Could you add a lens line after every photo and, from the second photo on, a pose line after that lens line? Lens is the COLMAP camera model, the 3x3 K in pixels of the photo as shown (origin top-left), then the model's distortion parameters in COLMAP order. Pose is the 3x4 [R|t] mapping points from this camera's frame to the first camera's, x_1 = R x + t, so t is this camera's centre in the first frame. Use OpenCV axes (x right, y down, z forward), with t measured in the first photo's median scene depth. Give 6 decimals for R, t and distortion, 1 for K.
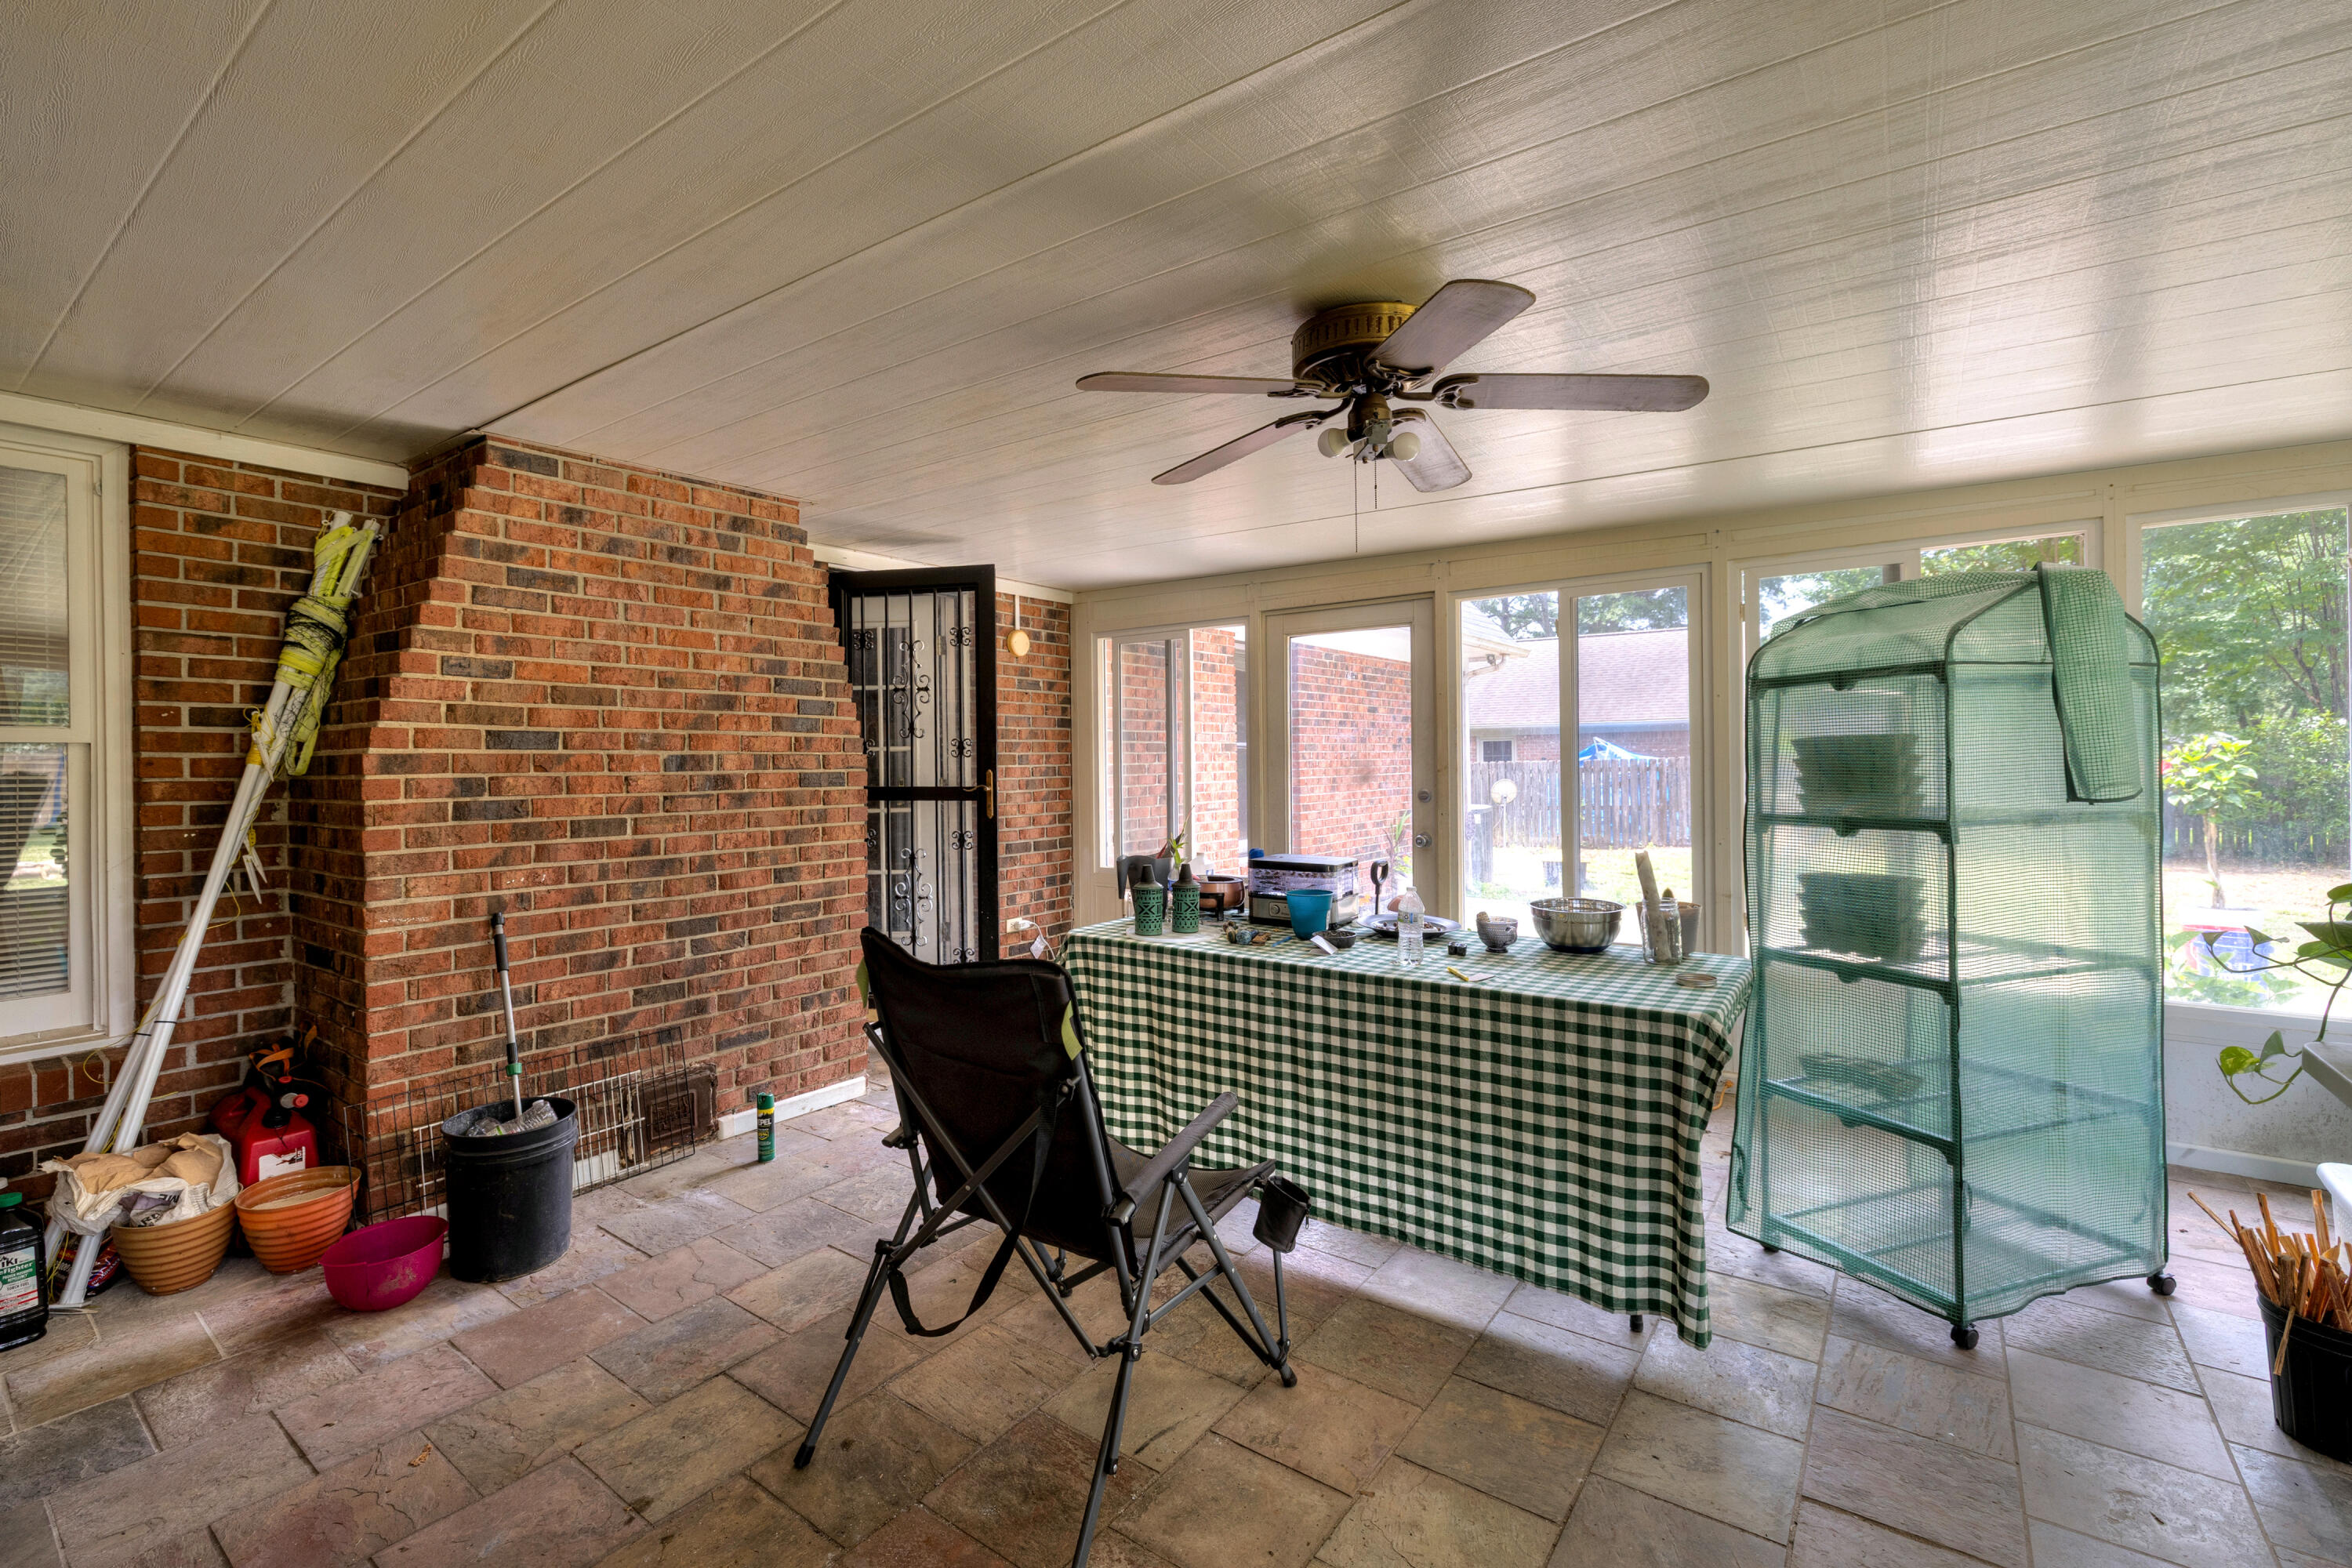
lens RADIAL K [[1027.1, 0, 1171.0], [0, 1027.1, 773.5], [0, 0, 1]] dist [0.000306, -0.001109]
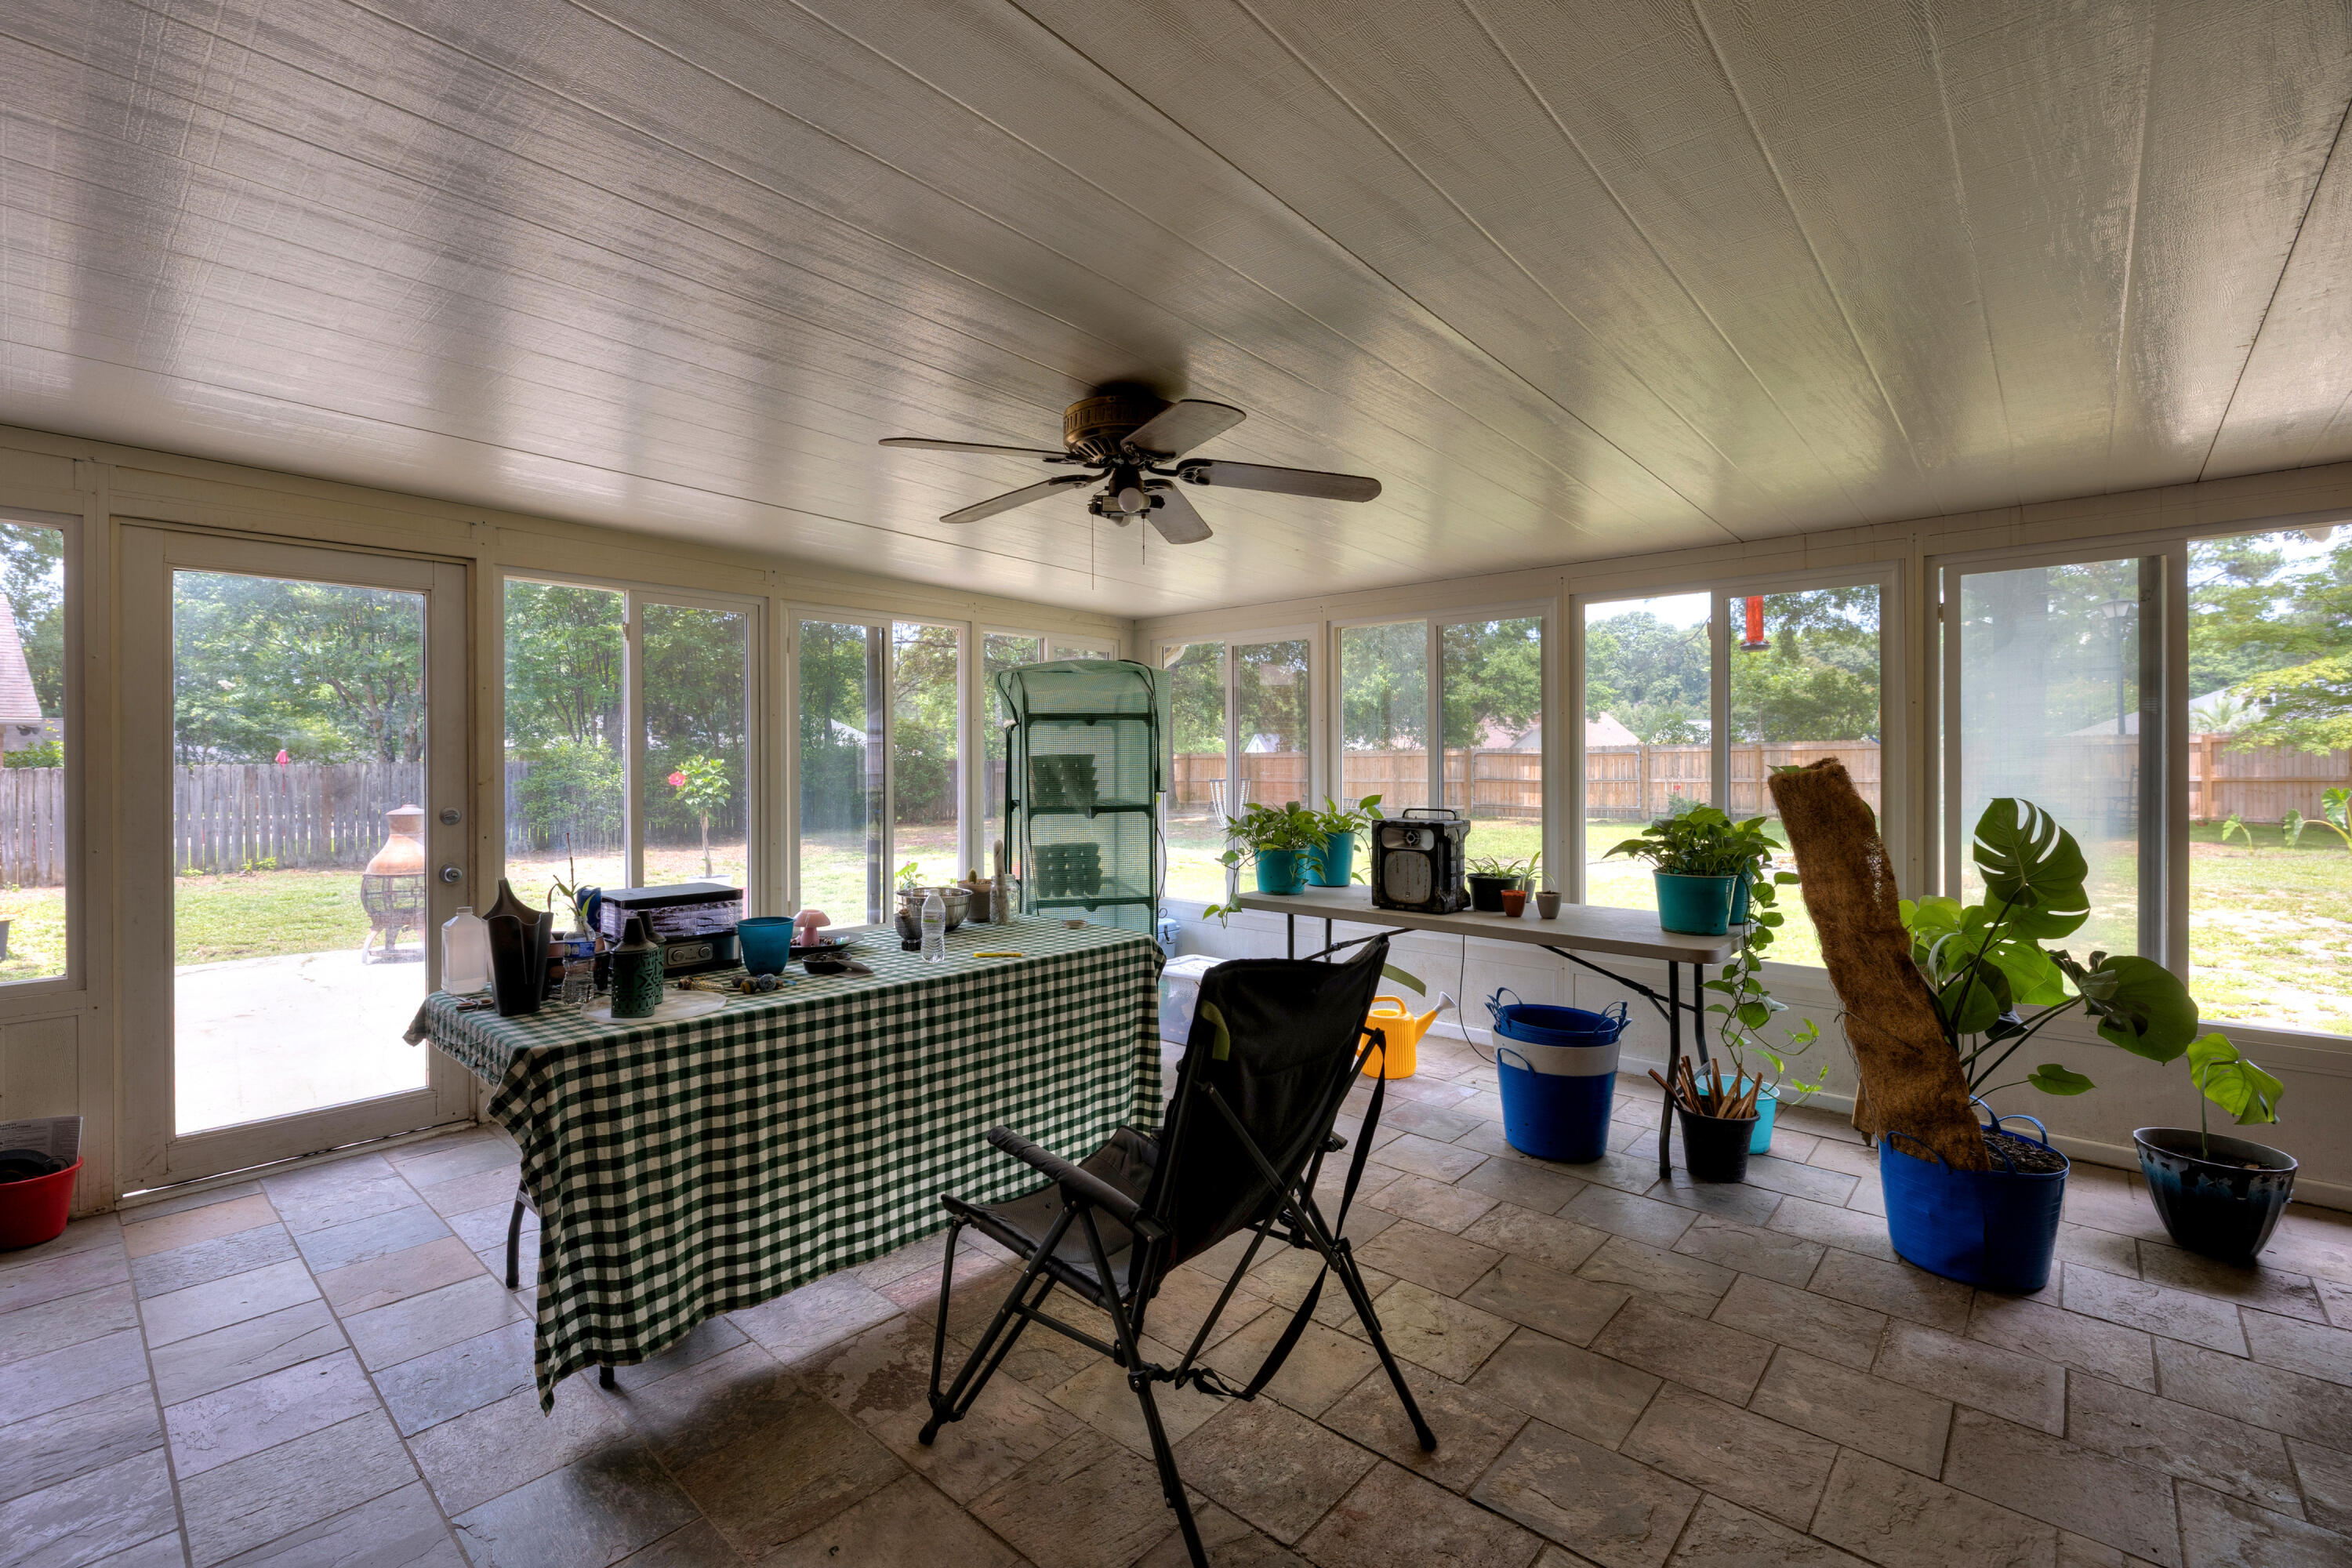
lens RADIAL K [[1027.1, 0, 1167.9], [0, 1027.1, 772.2], [0, 0, 1]] dist [0.000306, -0.001109]
pose [[0.106549, 0.001024, 0.994307, -0.723033], [0.012732, 0.999916, -0.002394, -0.006024], [-0.994226, 0.012914, 0.106527, 0.585479]]
